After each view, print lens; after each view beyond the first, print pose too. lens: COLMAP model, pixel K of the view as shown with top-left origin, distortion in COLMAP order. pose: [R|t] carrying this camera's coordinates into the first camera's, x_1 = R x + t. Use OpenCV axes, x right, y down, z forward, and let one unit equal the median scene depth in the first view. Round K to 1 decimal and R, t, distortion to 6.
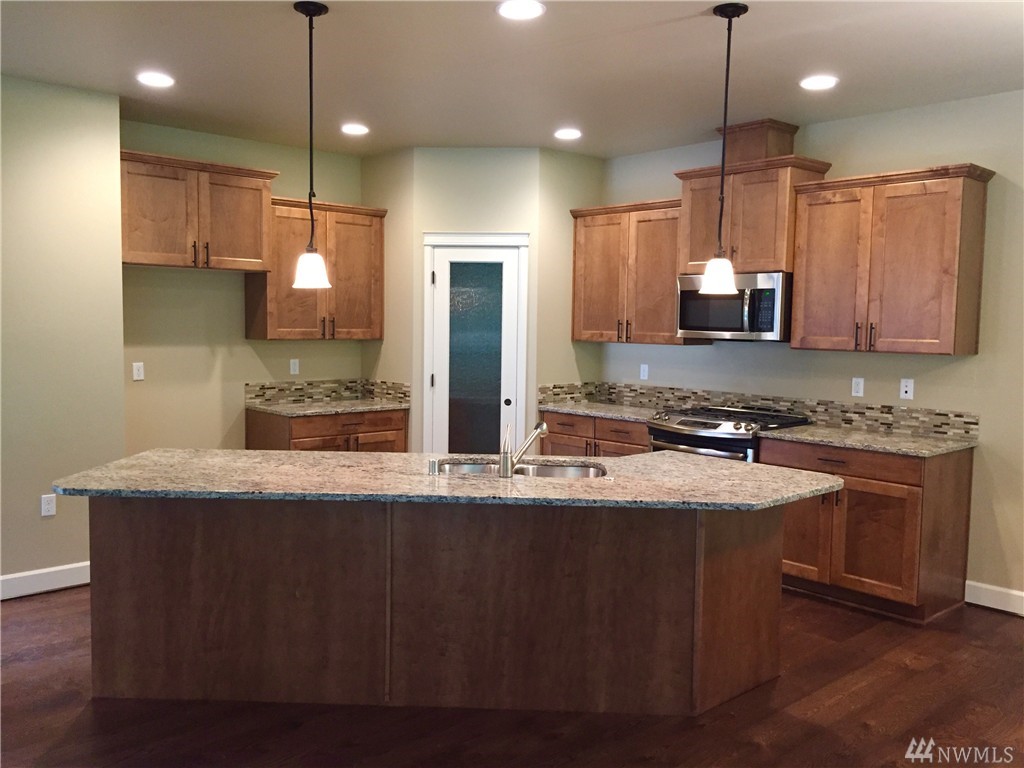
lens RADIAL K [[865.5, 0, 512.3], [0, 865.5, 382.1], [0, 0, 1]] dist [0.060764, -0.074073]
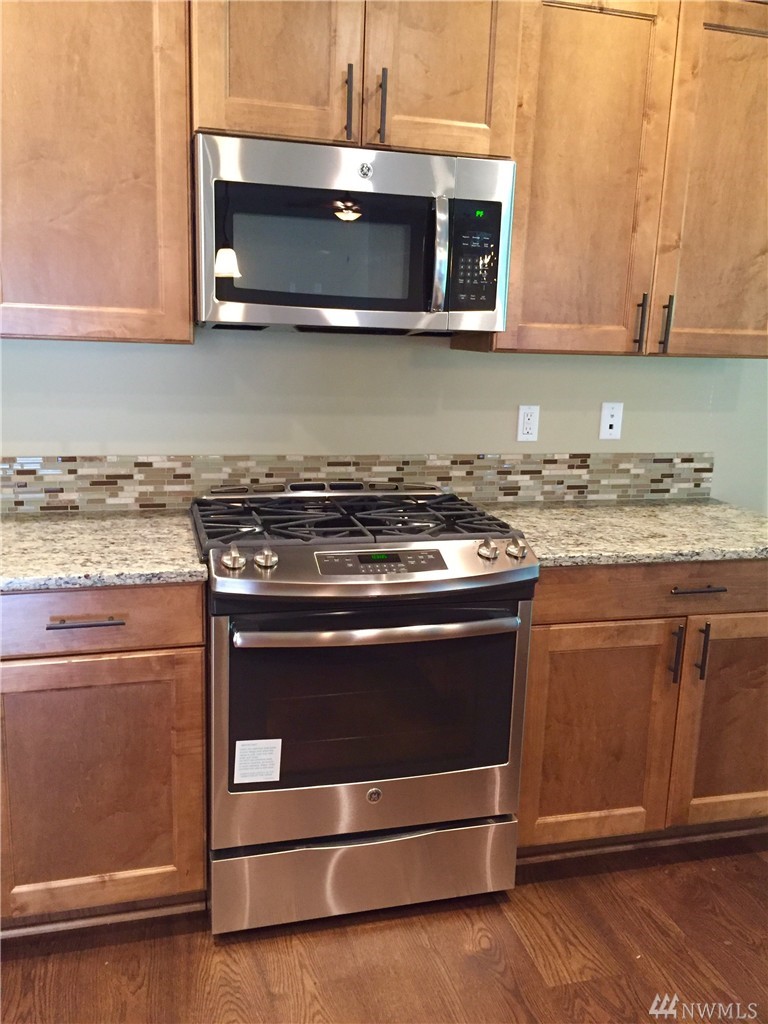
lens RADIAL K [[865.5, 0, 383.9], [0, 865.5, 512.0], [0, 0, 1]] dist [0.060764, -0.074073]
pose [[0.464744, -0.180647, 0.866821, -0.098978], [0.039018, 0.982194, 0.183771, -0.039374], [-0.884585, -0.051585, 0.463518, 0.801173]]
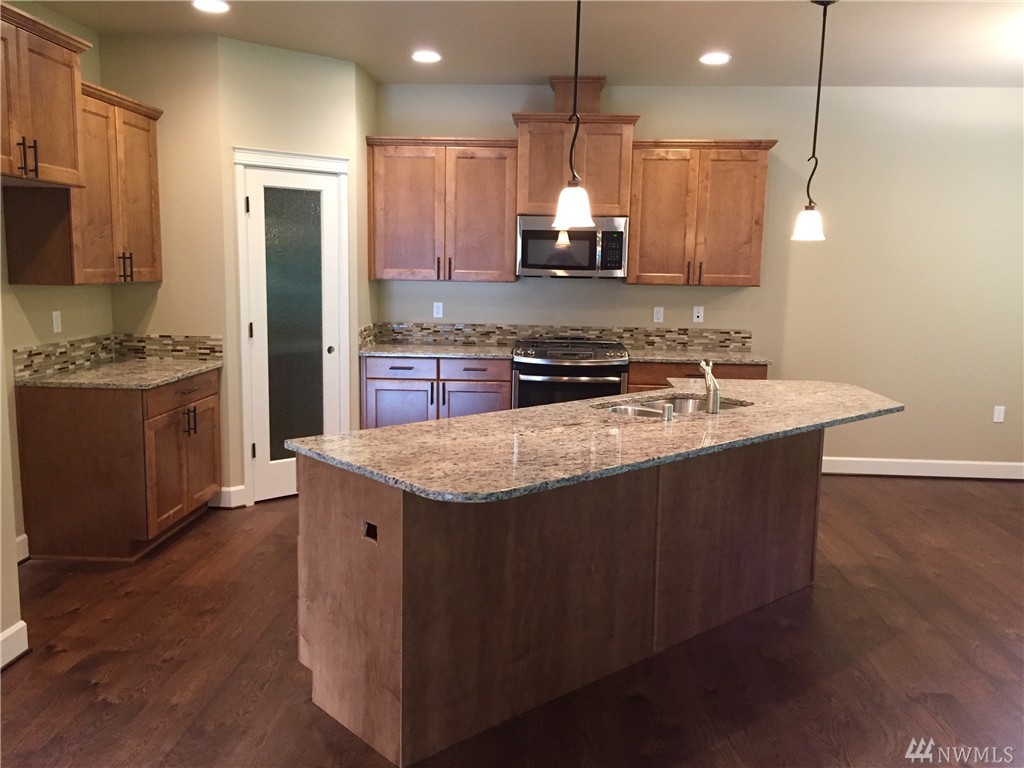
lens RADIAL K [[865.5, 0, 511.8], [0, 865.5, 385.3], [0, 0, 1]] dist [0.060764, -0.074073]
pose [[0.714037, -0.101199, 0.692755, -0.576118], [0.043911, 0.994023, 0.099949, -0.025425], [-0.698729, -0.040947, 0.714213, 0.263431]]
